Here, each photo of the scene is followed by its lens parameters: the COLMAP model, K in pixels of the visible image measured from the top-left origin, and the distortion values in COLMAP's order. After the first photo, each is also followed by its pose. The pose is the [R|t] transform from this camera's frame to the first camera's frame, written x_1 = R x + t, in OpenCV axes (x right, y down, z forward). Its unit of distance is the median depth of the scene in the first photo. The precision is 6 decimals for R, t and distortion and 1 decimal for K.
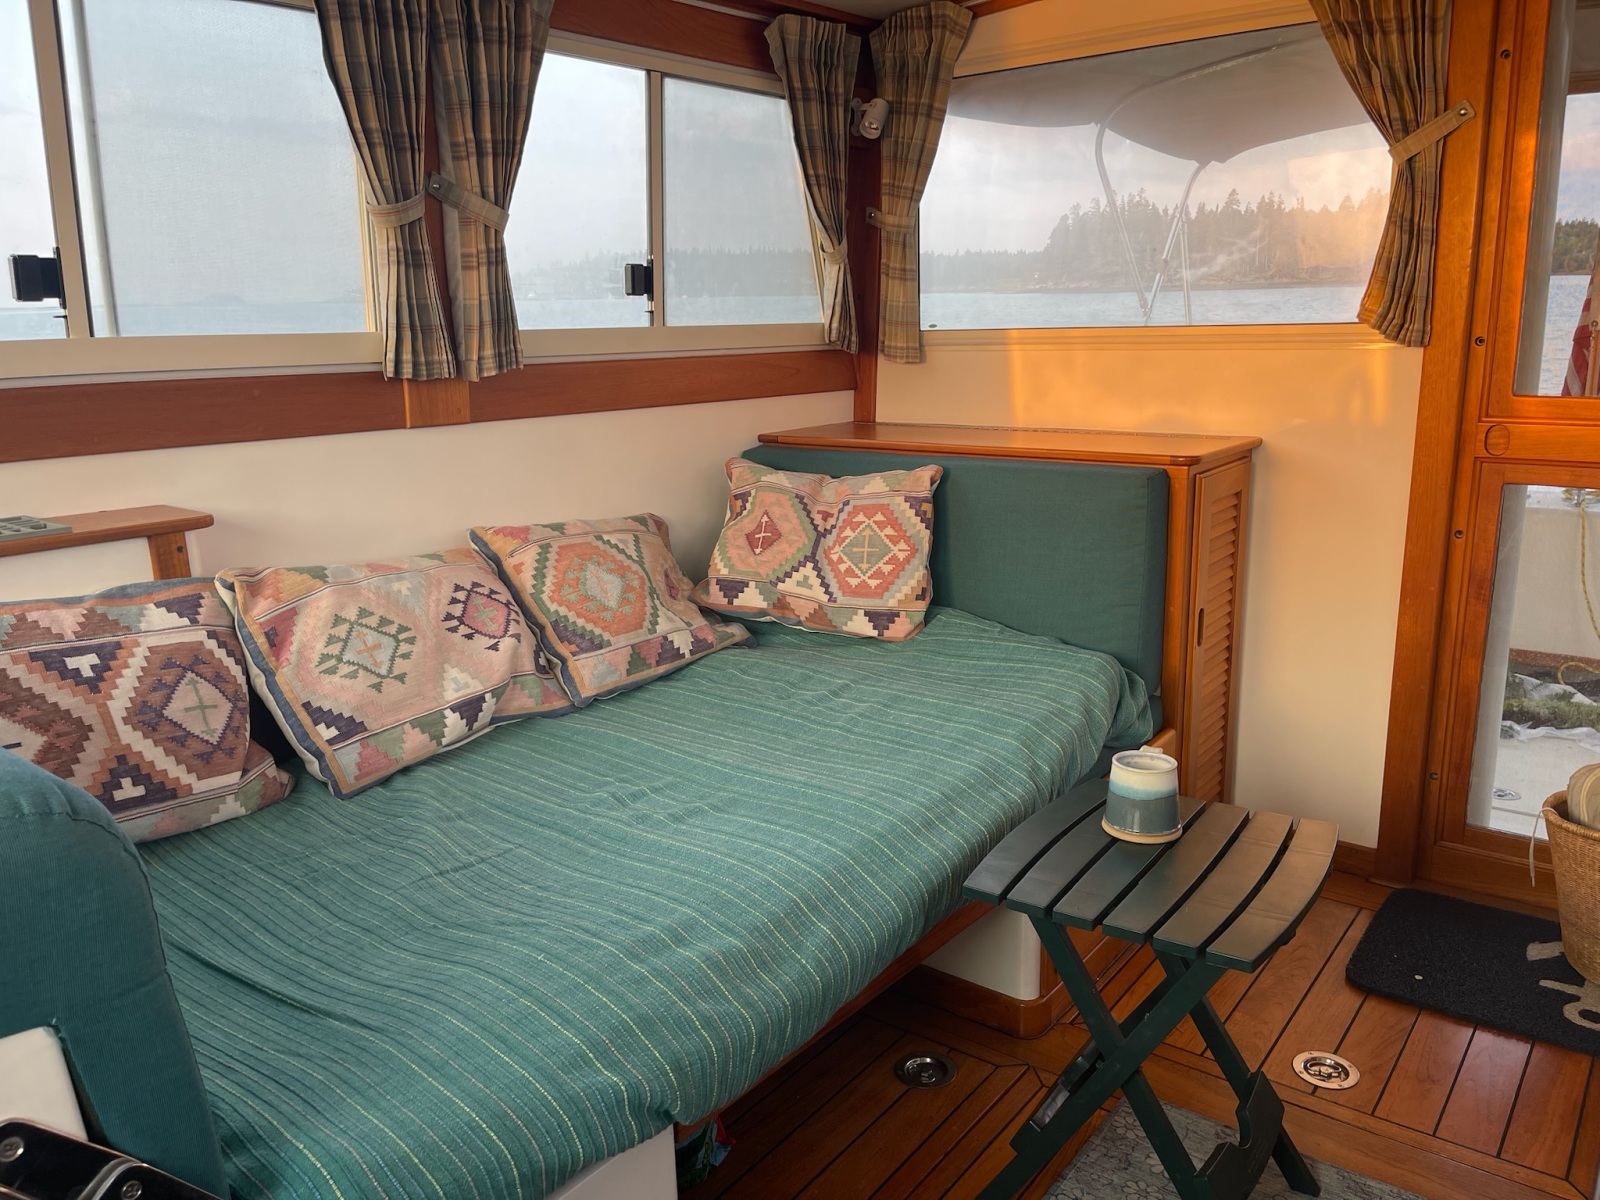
lens RADIAL K [[1216.9, 0, 800.0], [0, 1216.9, 600.0], [0, 0, 1]] dist [-0.006803, -0.059625]
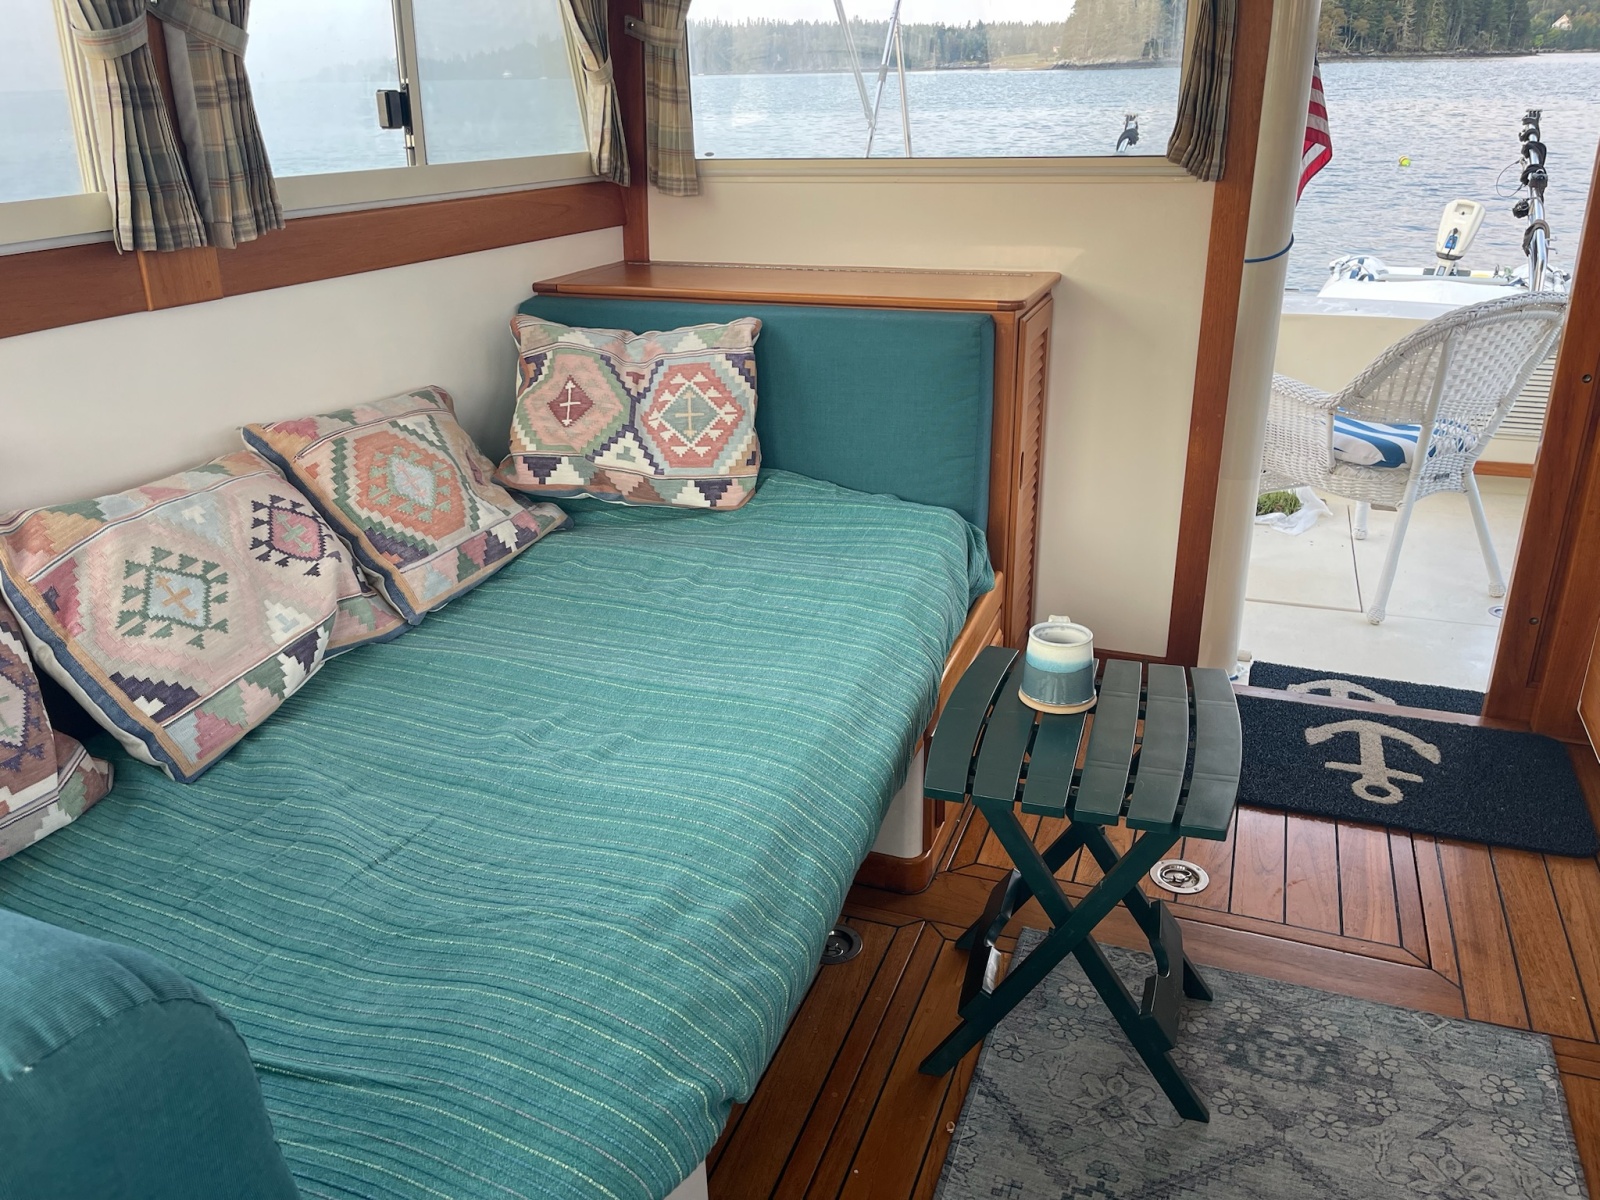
lens RADIAL K [[1216.9, 0, 800.0], [0, 1216.9, 600.0], [0, 0, 1]] dist [-0.006803, -0.059625]
pose [[0.955504, -0.109042, 0.274082, -0.147947], [0.063190, 0.983261, 0.170893, -0.060789], [-0.288129, -0.145969, 0.946401, 0.082418]]
